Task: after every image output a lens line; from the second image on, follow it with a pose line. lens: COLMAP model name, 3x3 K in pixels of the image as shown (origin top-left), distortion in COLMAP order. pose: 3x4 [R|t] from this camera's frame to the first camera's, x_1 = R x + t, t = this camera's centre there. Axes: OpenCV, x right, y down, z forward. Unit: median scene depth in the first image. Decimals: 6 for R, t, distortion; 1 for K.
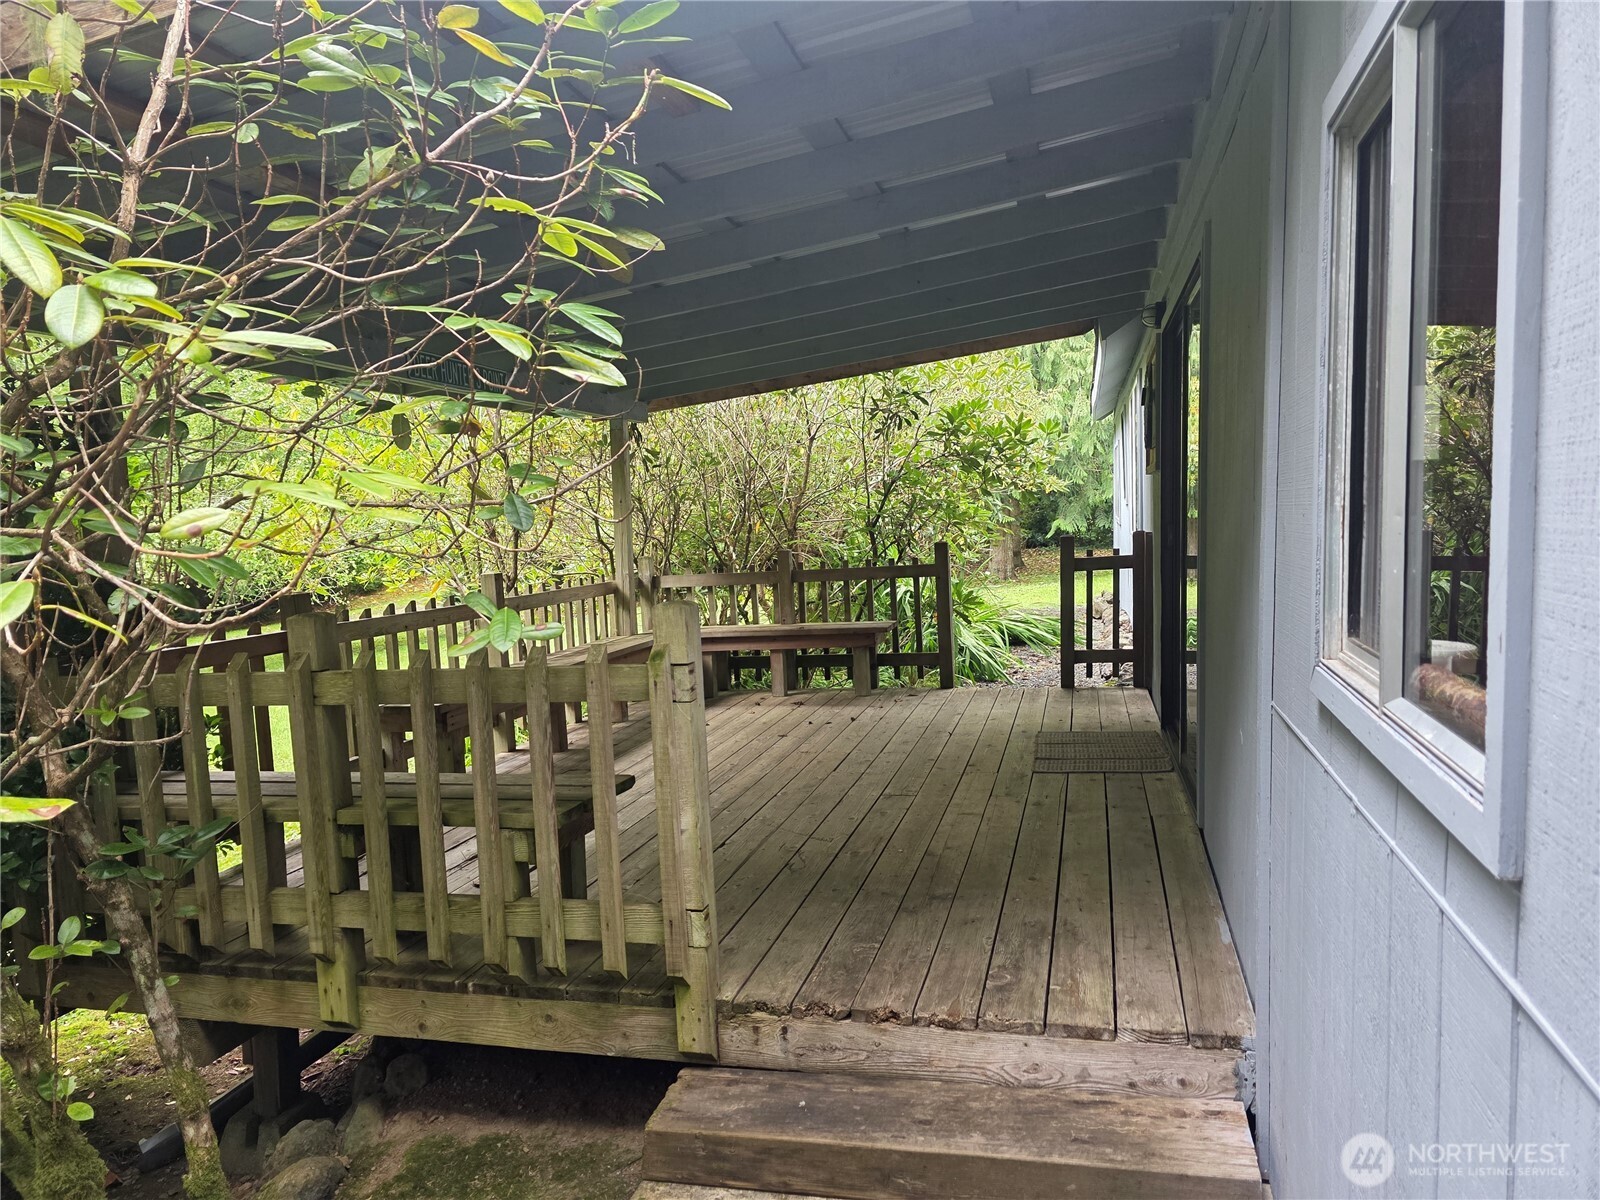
lens RADIAL K [[1063.9, 0, 801.8], [0, 1063.9, 604.6], [0, 0, 1]] dist [0.061179, -0.032193]
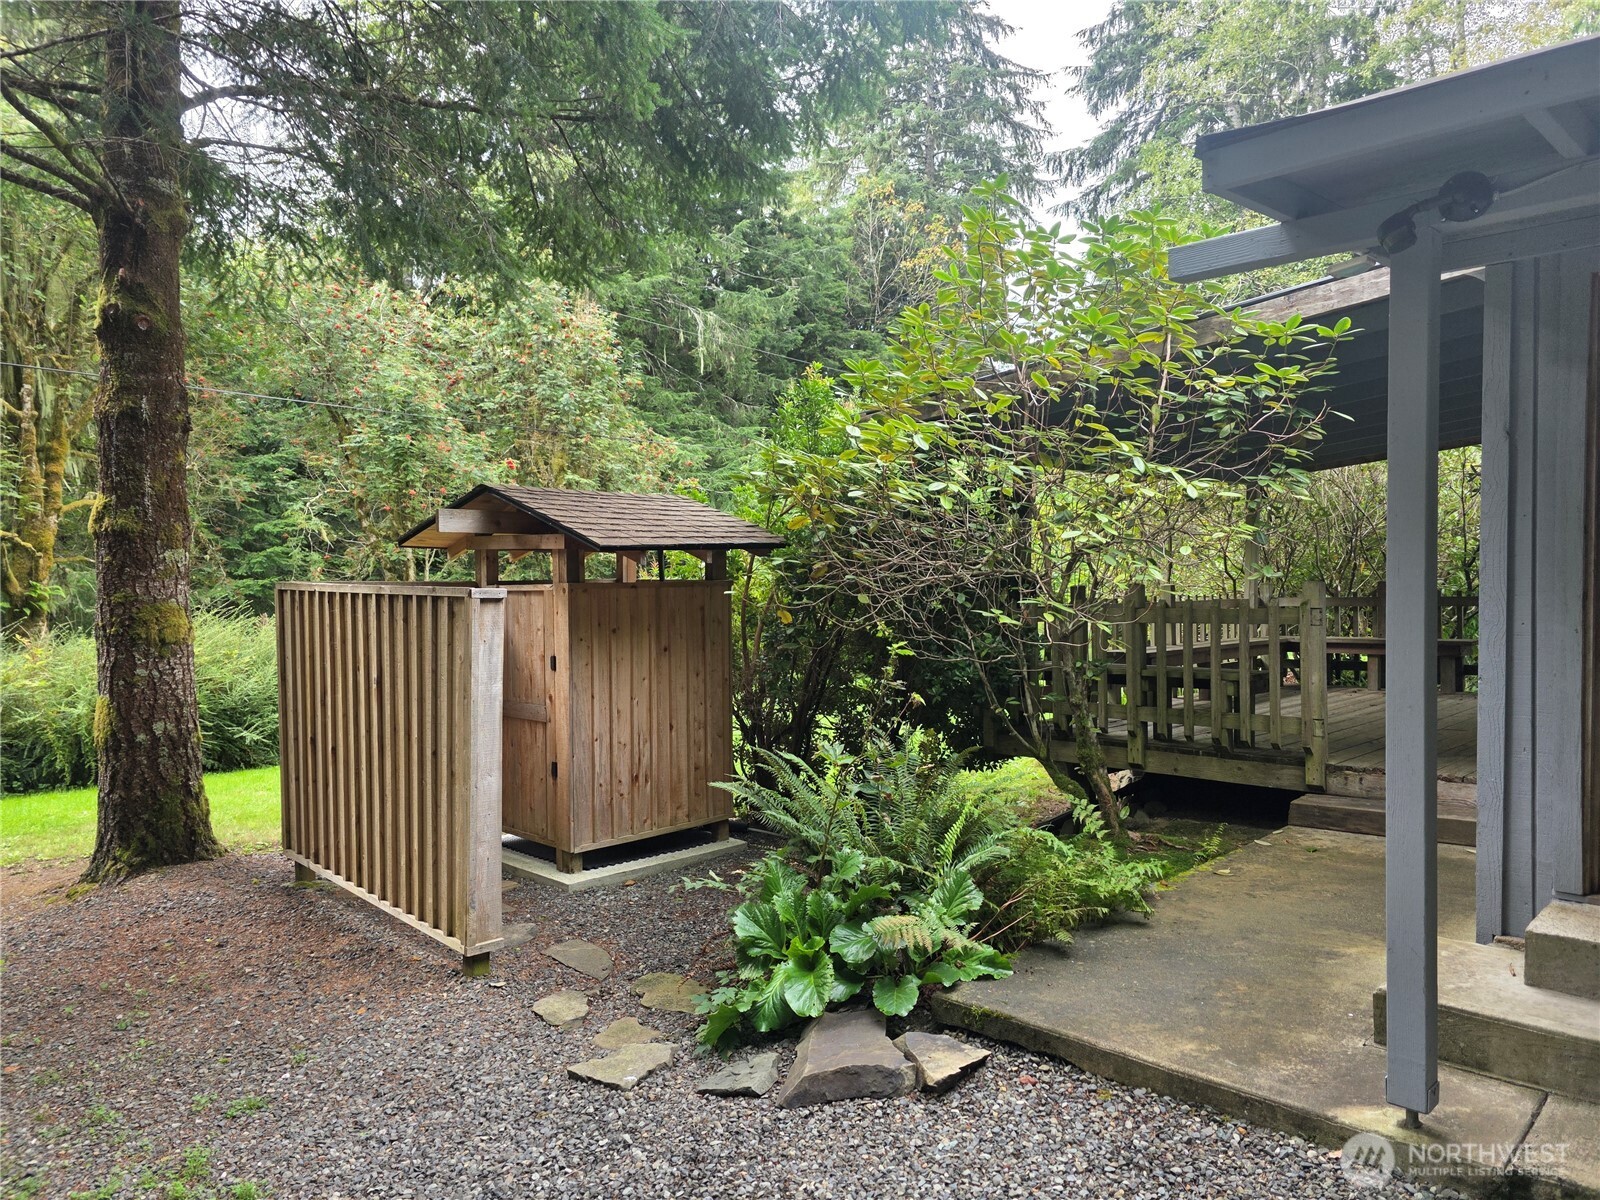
lens RADIAL K [[1063.9, 0, 802.0], [0, 1063.9, 598.5], [0, 0, 1]] dist [0.061179, -0.032193]
pose [[0.865807, 0.047043, -0.498162, 0.073396], [-0.070990, 0.997049, -0.029226, 0.166311], [0.495317, 0.060669, 0.866591, -1.426662]]
